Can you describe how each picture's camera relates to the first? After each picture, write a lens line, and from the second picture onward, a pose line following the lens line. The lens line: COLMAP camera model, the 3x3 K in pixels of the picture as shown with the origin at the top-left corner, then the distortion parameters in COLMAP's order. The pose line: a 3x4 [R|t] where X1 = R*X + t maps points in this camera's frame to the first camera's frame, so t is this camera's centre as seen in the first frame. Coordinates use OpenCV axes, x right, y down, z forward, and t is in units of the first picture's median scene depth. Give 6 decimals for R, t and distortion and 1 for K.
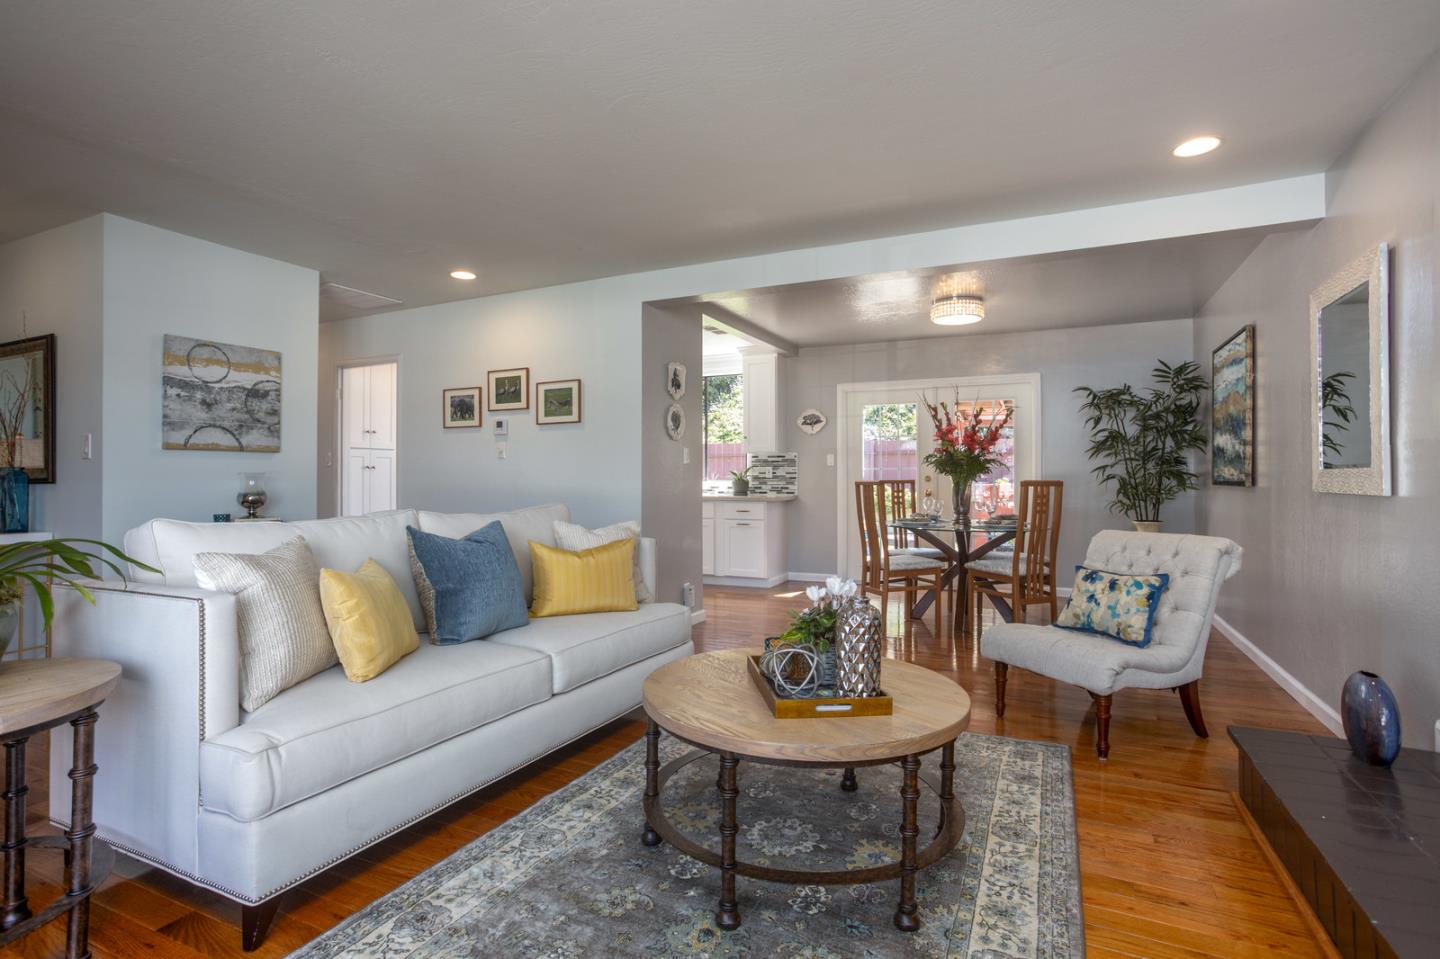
lens RADIAL K [[699.0, 0, 722.6], [0, 699.0, 475.8], [0, 0, 1]] dist [-0.065410, 0.030414]
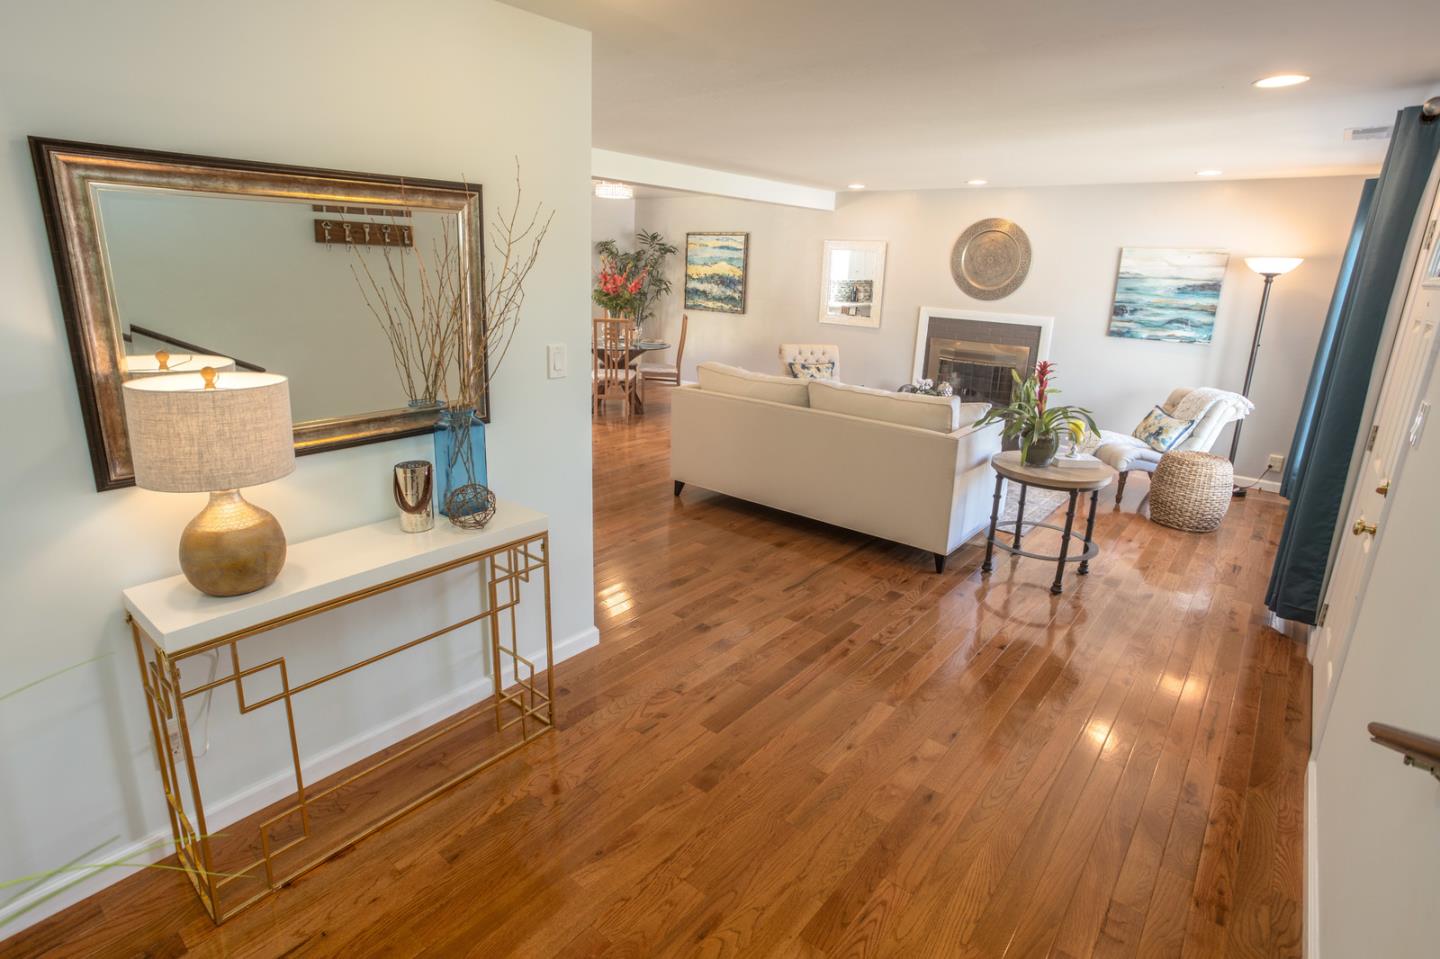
lens RADIAL K [[719.1, 0, 692.1], [0, 719.1, 448.7], [0, 0, 1]] dist [-0.045075, 0.000013]
pose [[0.265392, -0.242975, 0.933022, -1.290278], [-0.030061, 0.965168, 0.259897, -0.140149], [-0.963672, -0.097022, 0.248844, 0.519798]]
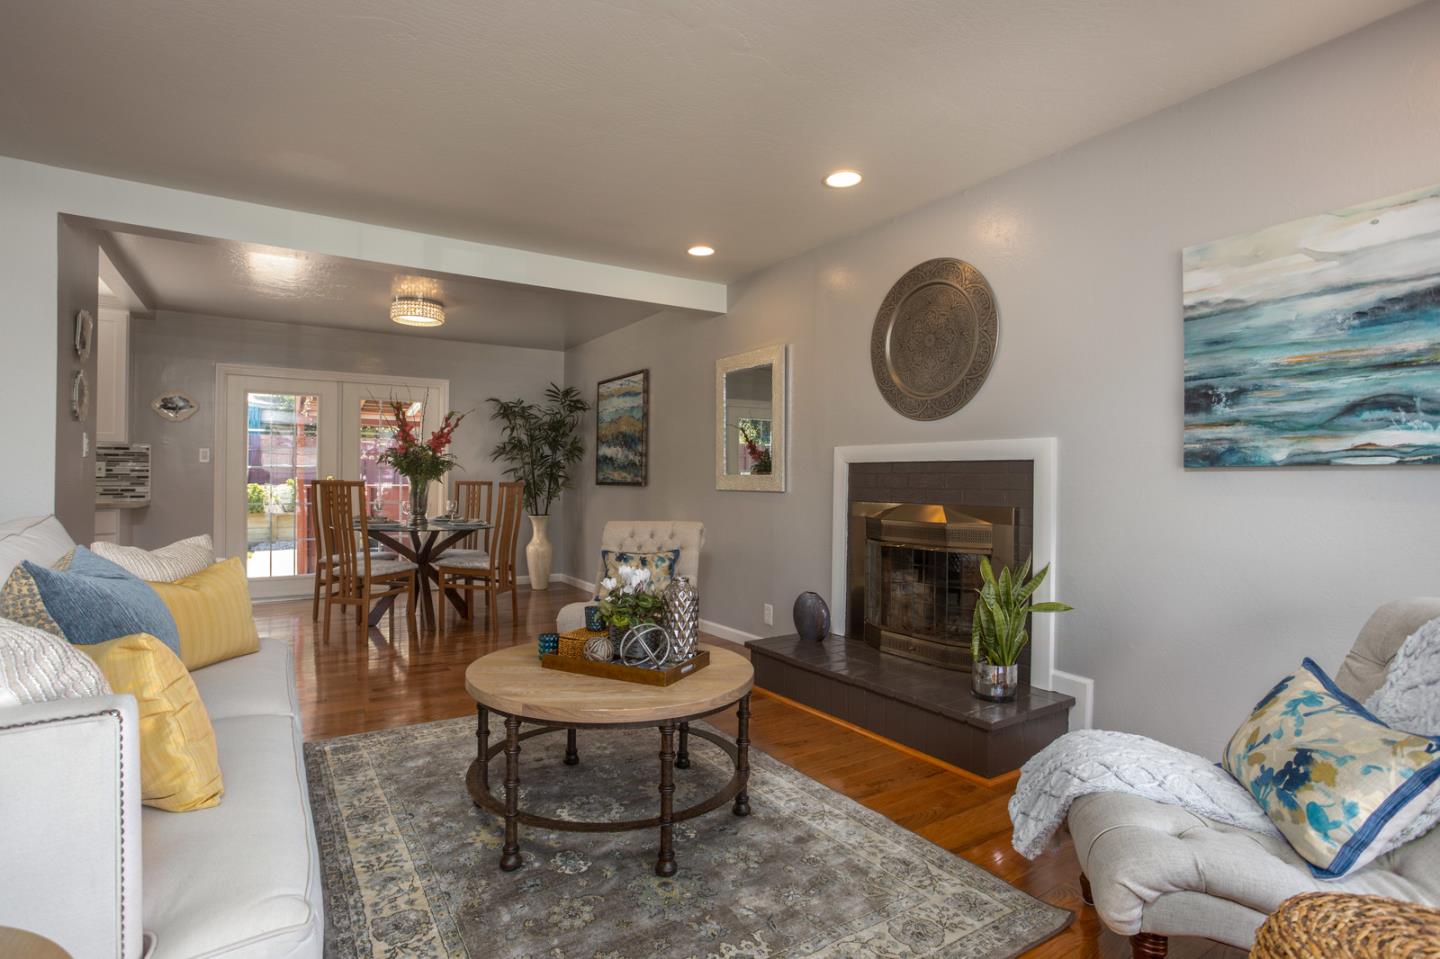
lens RADIAL K [[699.0, 0, 722.6], [0, 699.0, 475.8], [0, 0, 1]] dist [-0.065410, 0.030414]
pose [[0.522544, 0.007788, 0.852577, -0.321363], [-0.008145, 0.999958, -0.004142, -0.000658], [-0.852574, -0.004780, 0.522585, 0.112971]]
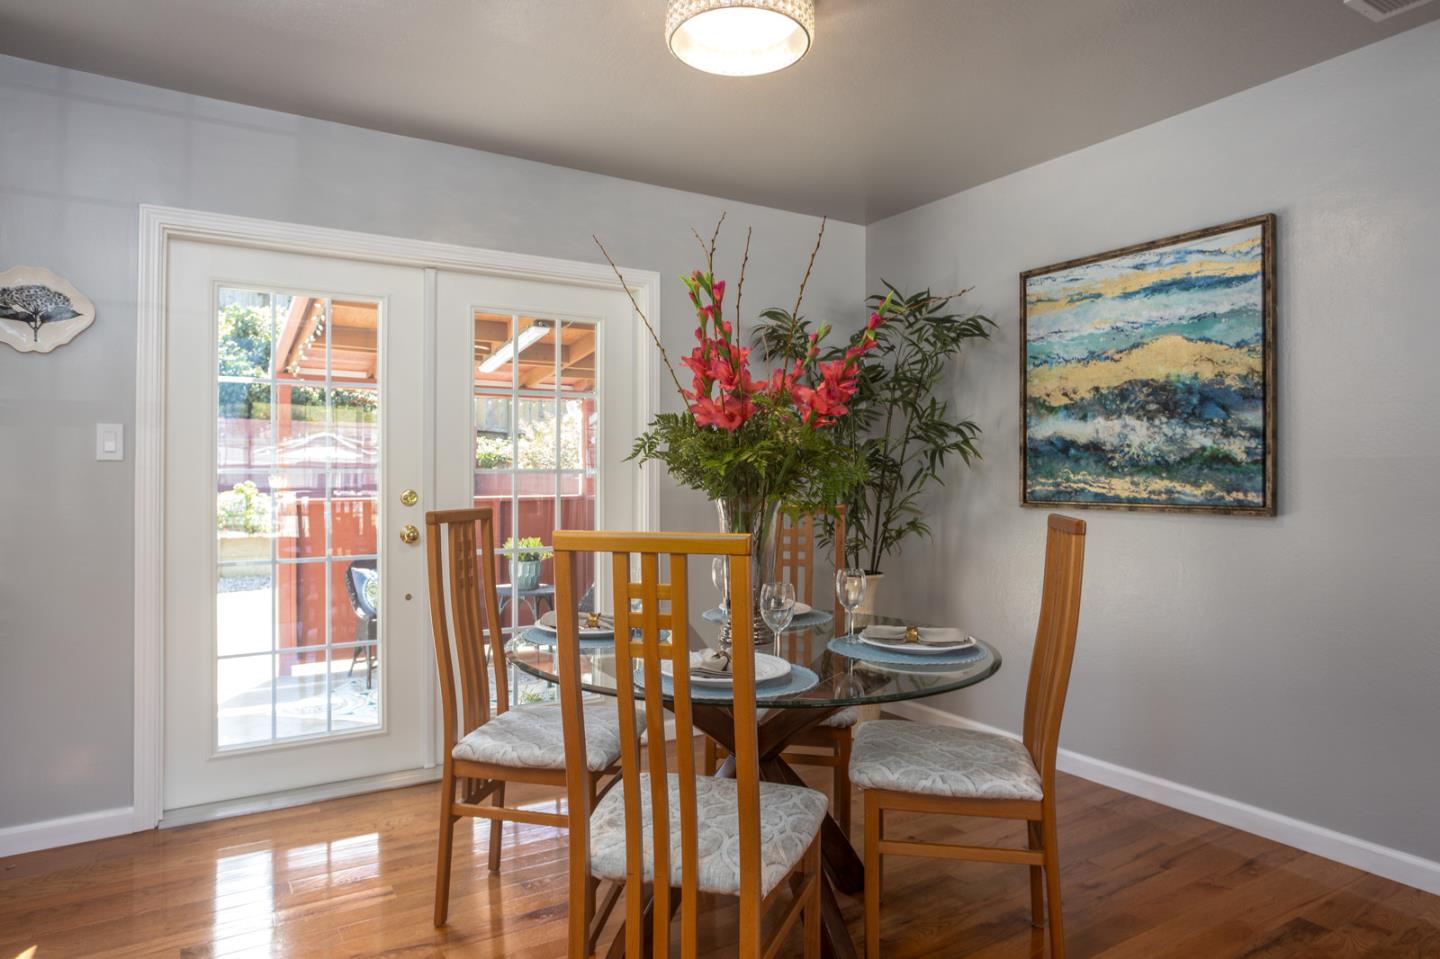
lens RADIAL K [[862.5, 0, 720.8], [0, 862.5, 467.1], [0, 0, 1]] dist [-0.005751, -0.000918]
pose [[0.533203, 0.005545, 0.845969, -0.026538], [0.002216, 0.999966, -0.007952, -0.016595], [-0.845985, 0.006115, 0.533172, 0.924847]]
